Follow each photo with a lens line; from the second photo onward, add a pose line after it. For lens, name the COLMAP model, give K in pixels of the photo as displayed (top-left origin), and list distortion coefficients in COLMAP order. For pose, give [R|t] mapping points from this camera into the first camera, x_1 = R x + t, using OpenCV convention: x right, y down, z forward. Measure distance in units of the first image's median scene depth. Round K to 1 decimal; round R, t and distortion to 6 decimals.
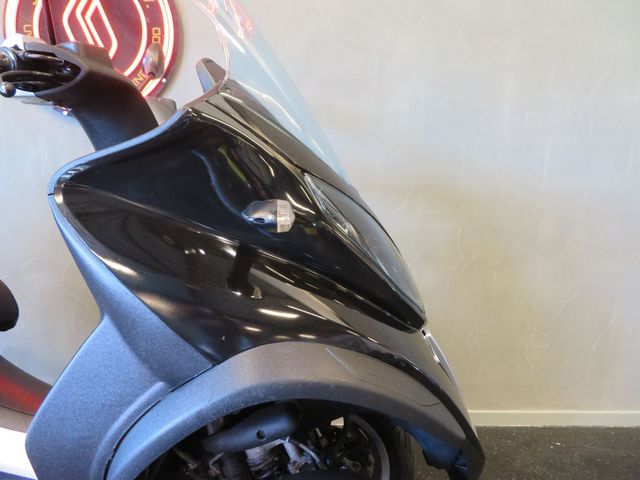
lens RADIAL K [[459.2, 0, 320.0], [0, 459.2, 240.0], [0, 0, 1]] dist [-0.002185, -0.000221]
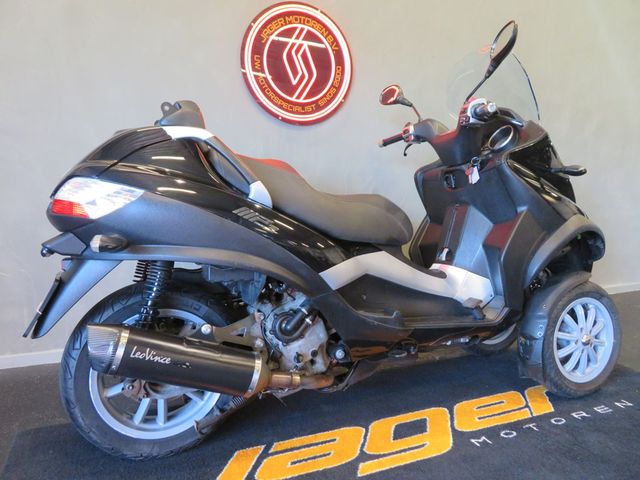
lens RADIAL K [[461.2, 0, 320.0], [0, 461.2, 240.0], [0, 0, 1]] dist [-0.000708, -0.000085]
pose [[0.922170, -0.060292, 0.382057, -2.291780], [0.059874, 0.998121, 0.012995, 0.220785], [-0.382123, 0.010891, 0.924047, -0.899547]]
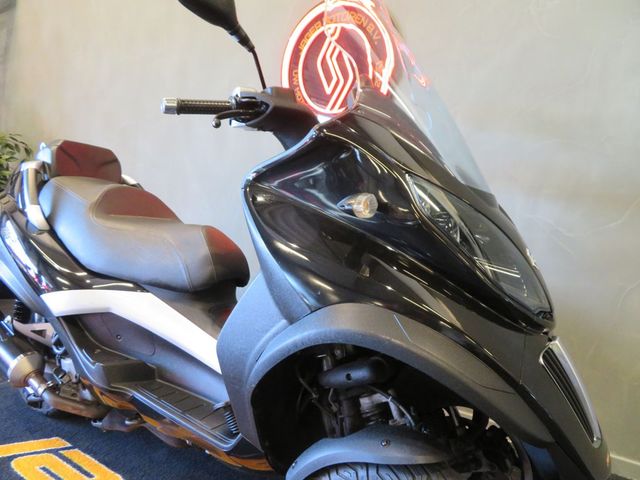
lens RADIAL K [[461.2, 0, 320.0], [0, 461.2, 240.0], [0, 0, 1]] dist [-0.000708, -0.000085]
pose [[0.826308, 0.071863, -0.558615, 0.462040], [-0.088541, 0.996069, -0.002832, 0.050265], [0.556215, 0.051801, 0.829422, -0.122651]]
